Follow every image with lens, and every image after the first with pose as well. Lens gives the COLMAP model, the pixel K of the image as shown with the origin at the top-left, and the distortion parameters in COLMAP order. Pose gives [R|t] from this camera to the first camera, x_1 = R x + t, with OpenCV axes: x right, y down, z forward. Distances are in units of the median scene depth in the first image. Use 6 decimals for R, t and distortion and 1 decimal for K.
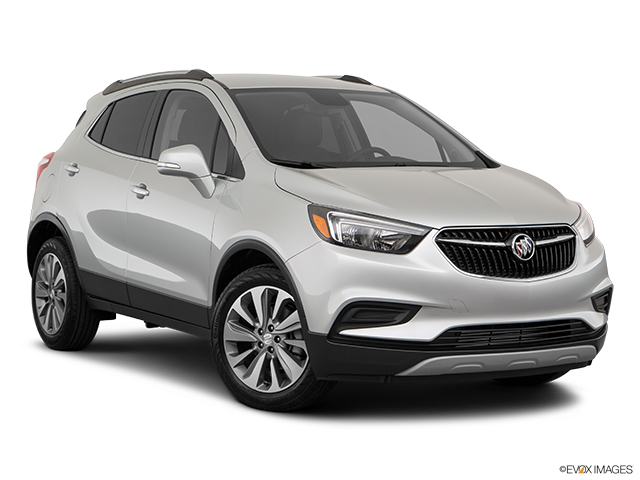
lens RADIAL K [[1518.6, 0, 319.0], [0, 1518.6, 240.0], [0, 0, 1]] dist [0.245264, 0.000000]
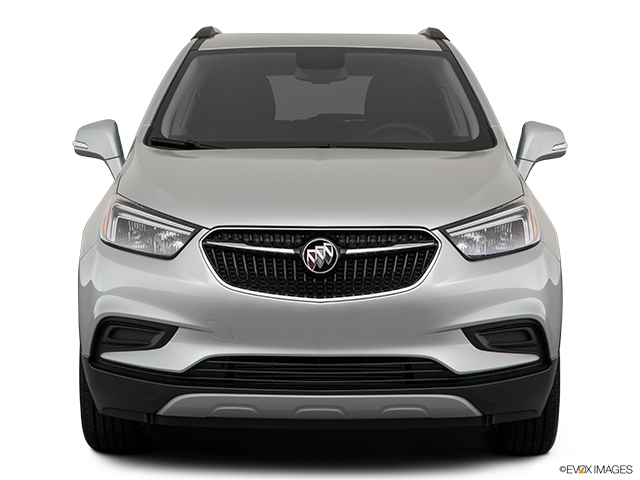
lens RADIAL K [[1789.1, 0, 316.9], [0, 1789.1, 240.3], [0, 0, 1]] dist [0.654425, 0.000000]
pose [[0.851429, 0.031559, -0.523519, 0.600160], [-0.028949, 0.999494, 0.013170, -0.014925], [0.523670, 0.003942, 0.851912, 0.248653]]
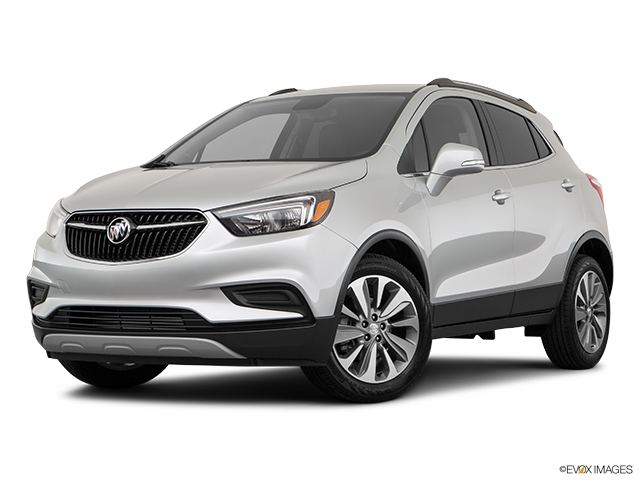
lens RADIAL K [[1518.6, 0, 315.7], [0, 1518.6, 236.6], [0, 0, 1]] dist [0.245264, 0.000000]
pose [[0.449090, -0.017964, -0.893306, 1.091182], [-0.047293, 0.997918, -0.043843, 0.046546], [0.892234, 0.061937, 0.447305, 0.675553]]
